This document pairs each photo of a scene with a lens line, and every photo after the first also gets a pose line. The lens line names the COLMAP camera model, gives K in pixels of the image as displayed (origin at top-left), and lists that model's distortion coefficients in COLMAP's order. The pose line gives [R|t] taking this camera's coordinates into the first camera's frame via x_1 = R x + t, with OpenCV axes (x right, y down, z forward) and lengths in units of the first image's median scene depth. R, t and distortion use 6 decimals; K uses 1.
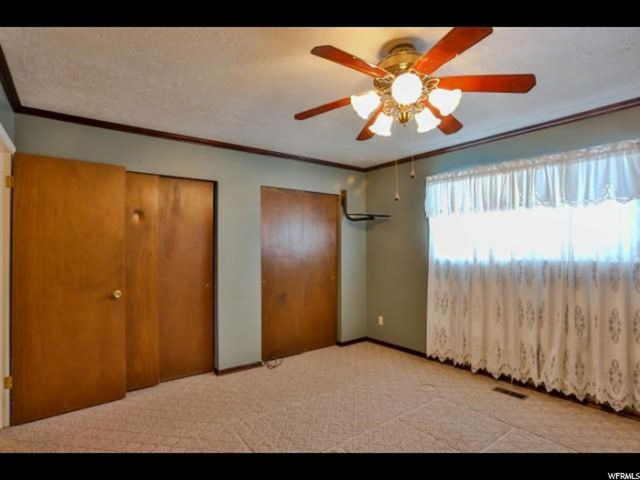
lens RADIAL K [[339.1, 0, 323.4], [0, 339.1, 241.9], [0, 0, 1]] dist [-0.046748, 0.008257]
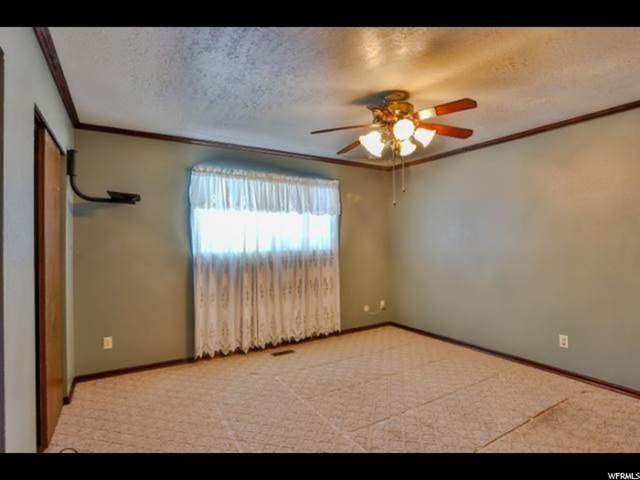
lens RADIAL K [[339.1, 0, 321.8], [0, 339.1, 237.6], [0, 0, 1]] dist [-0.046748, 0.008257]
pose [[0.095931, 0.002752, 0.995384, -0.670248], [-0.015596, 0.999878, -0.001262, 0.001075], [-0.995266, -0.015403, 0.095962, 0.655755]]
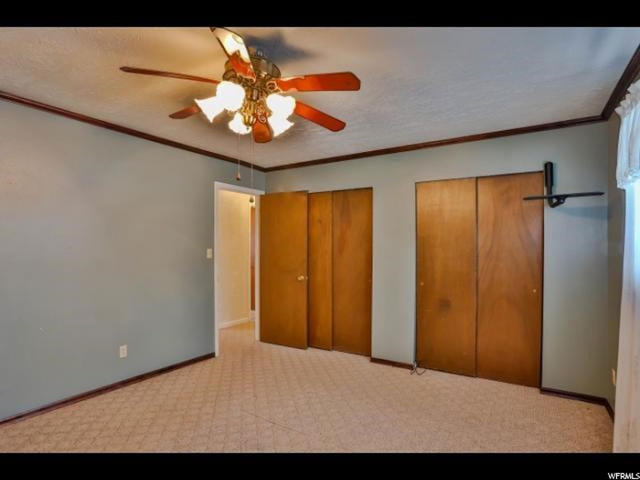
lens RADIAL K [[339.1, 0, 322.8], [0, 339.1, 245.8], [0, 0, 1]] dist [-0.046748, 0.008257]
pose [[0.350455, -0.000502, -0.936579, 0.696730], [0.005824, 0.999982, 0.001643, 0.011576], [0.936562, -0.006031, 0.350451, 0.469148]]
